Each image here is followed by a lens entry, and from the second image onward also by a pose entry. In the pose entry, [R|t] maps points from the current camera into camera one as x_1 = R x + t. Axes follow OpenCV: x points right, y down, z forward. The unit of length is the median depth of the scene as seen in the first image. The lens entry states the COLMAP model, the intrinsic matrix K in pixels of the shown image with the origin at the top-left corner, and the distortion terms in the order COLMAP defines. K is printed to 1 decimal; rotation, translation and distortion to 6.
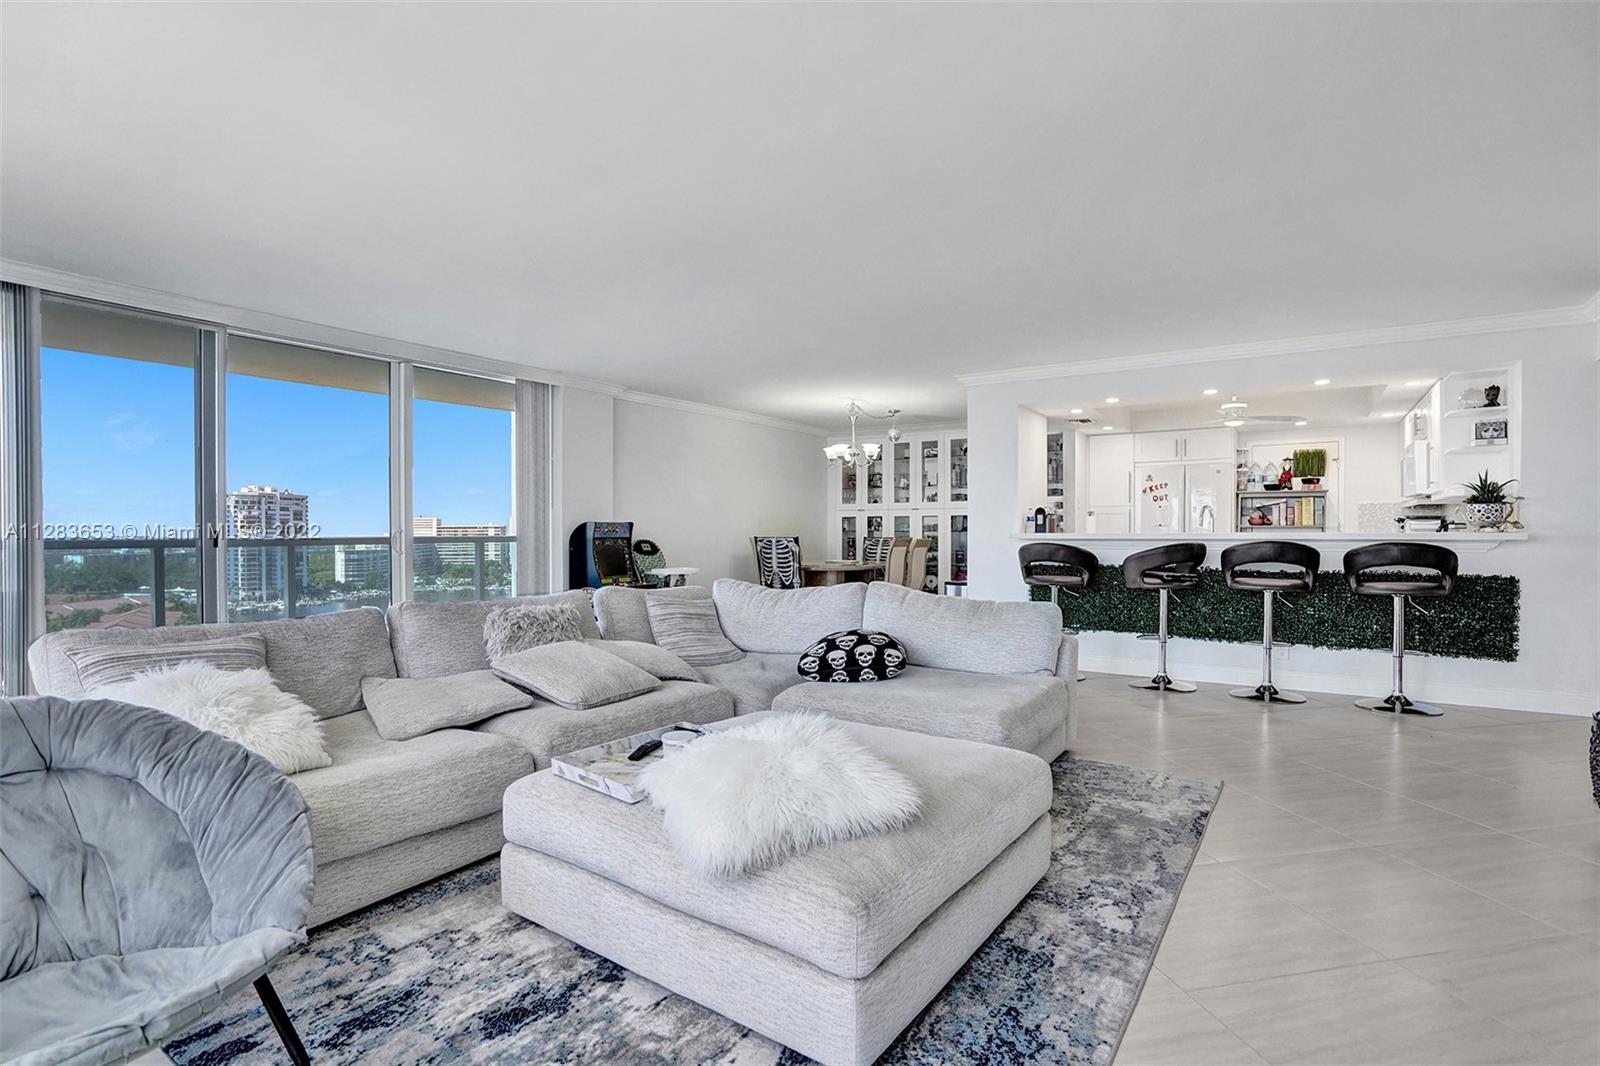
lens RADIAL K [[748.9, 0, 792.7], [0, 748.9, 537.3], [0, 0, 1]] dist [-0.001166, 0.000093]
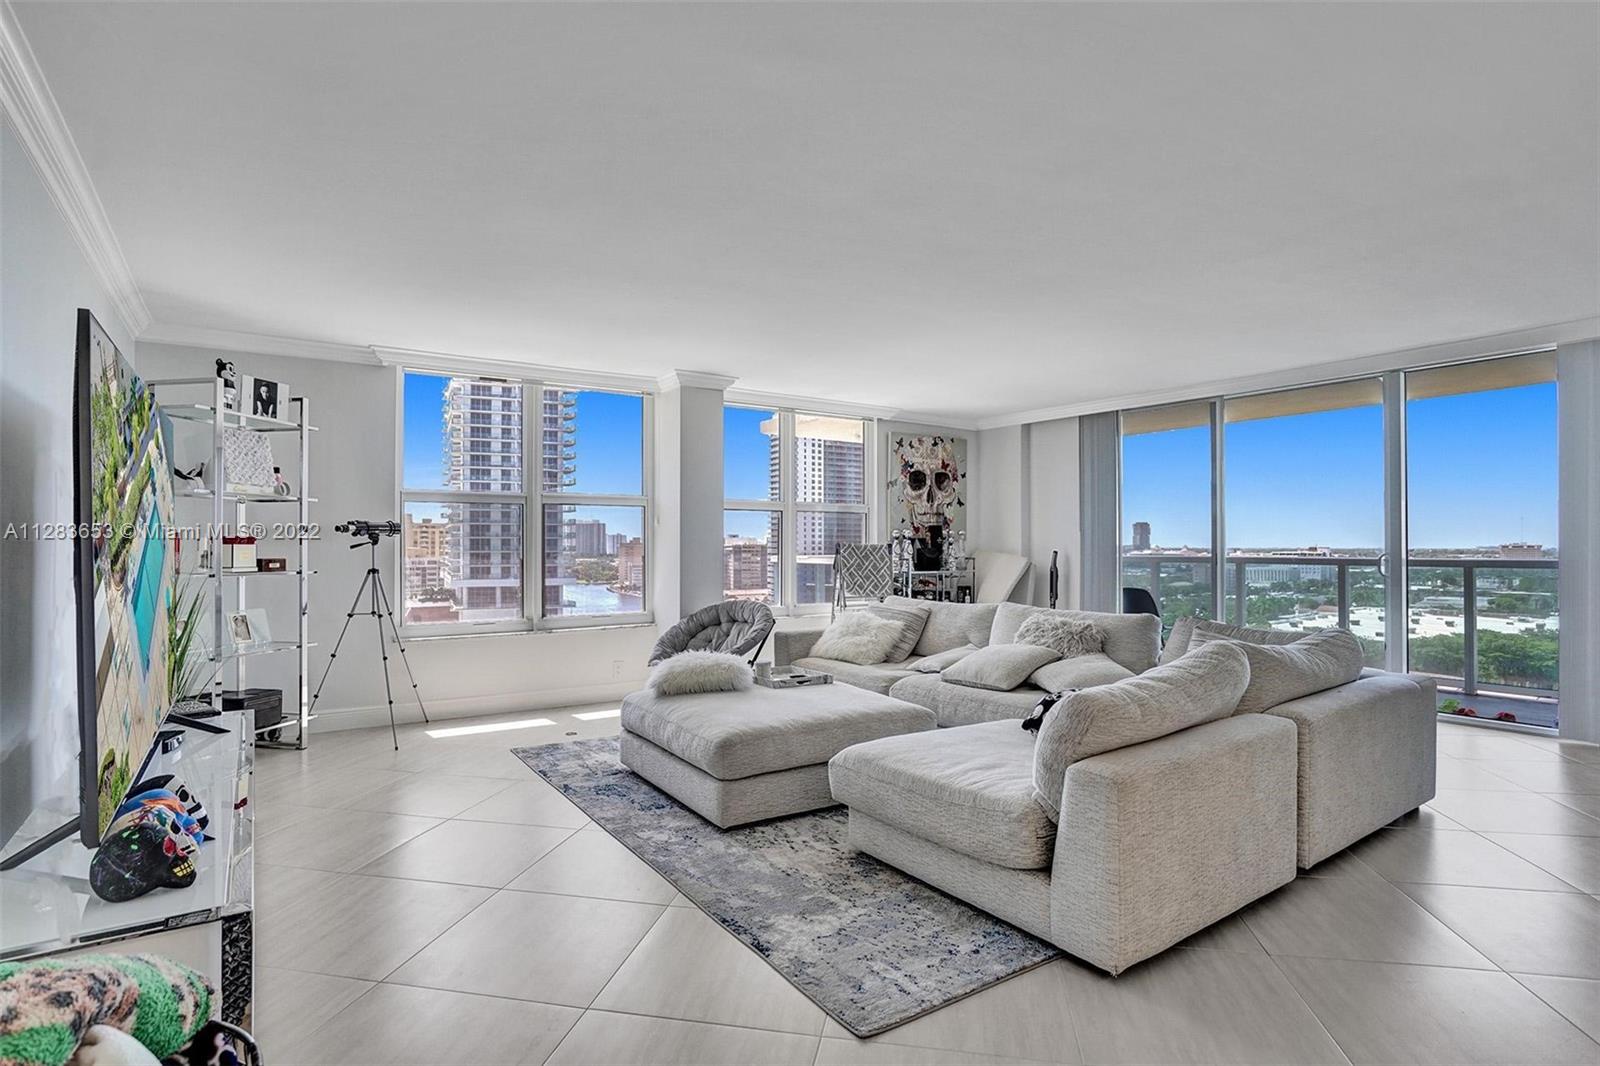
lens RADIAL K [[788.1, 0, 784.4], [0, 788.1, 536.3], [0, 0, 1]] dist [-0.000031, 0.000274]
pose [[-0.365630, -0.015962, -0.930623, 1.236824], [-0.020663, 0.999746, -0.009029, -0.009761], [0.930531, 0.015928, -0.365867, 1.286208]]
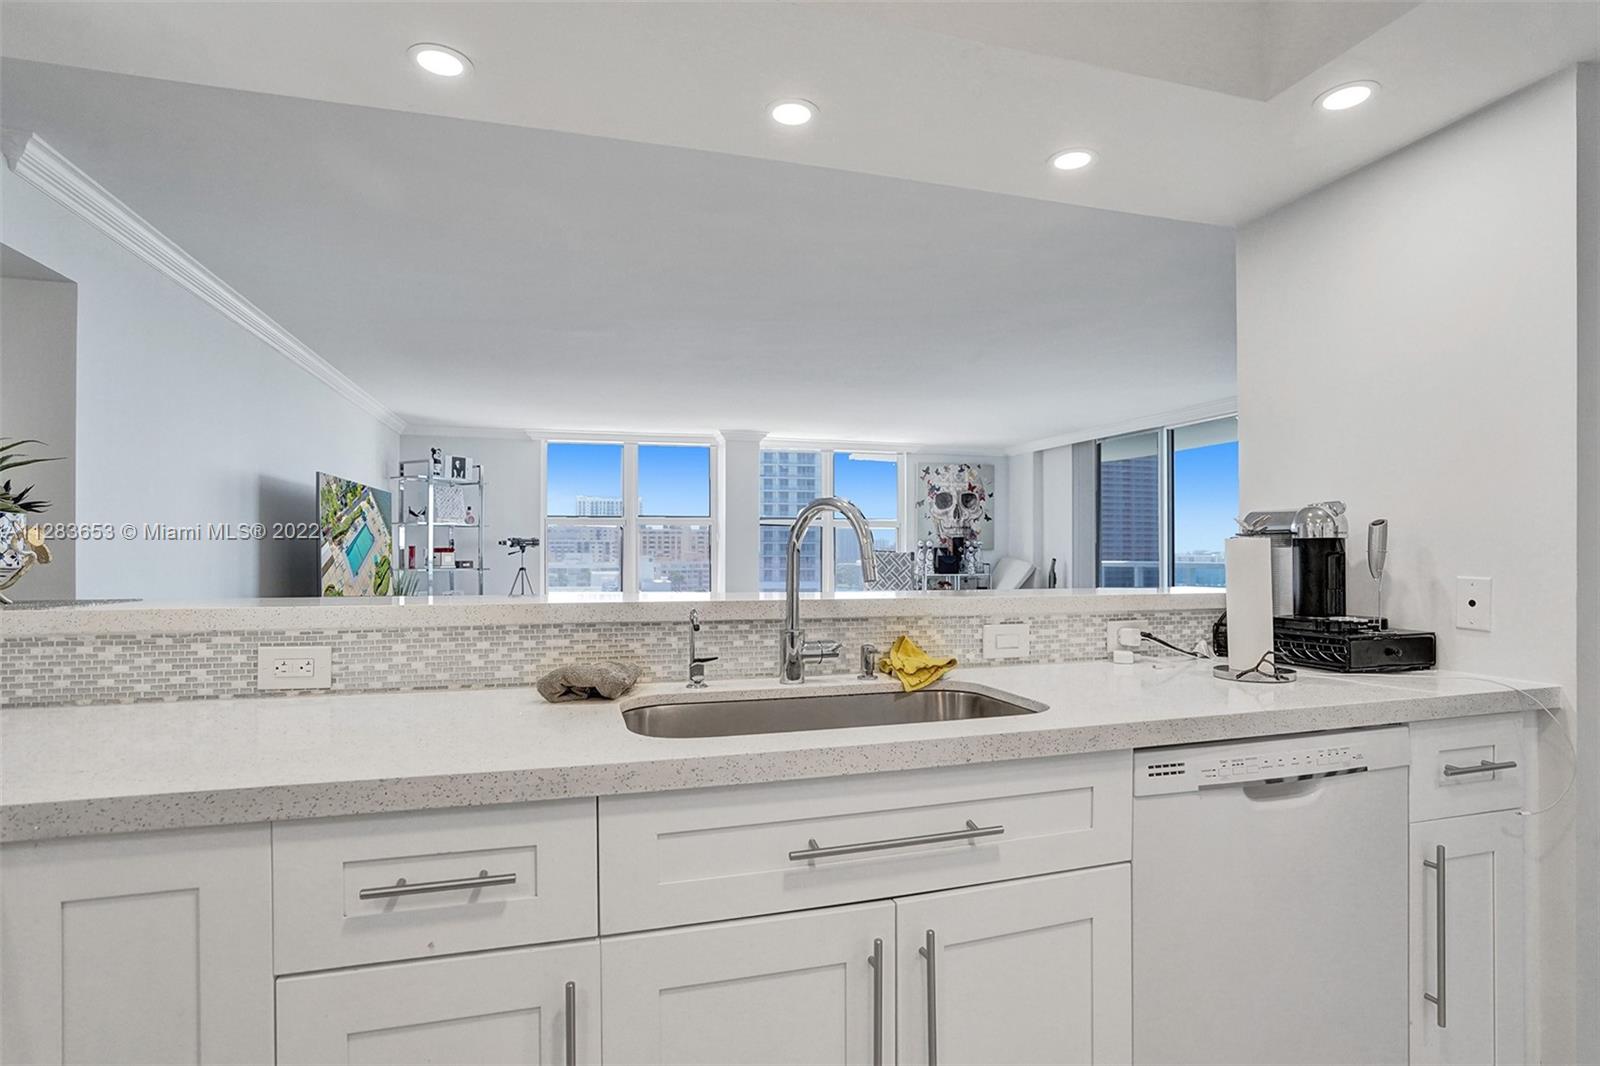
lens RADIAL K [[788.1, 0, 798.2], [0, 788.1, 547.6], [0, 0, 1]] dist [-0.000031, 0.000274]
pose [[-0.628000, -0.015915, -0.778051, 1.508803], [-0.017523, 0.999827, -0.006308, -0.005919], [0.778016, 0.009673, -0.628170, 2.284281]]
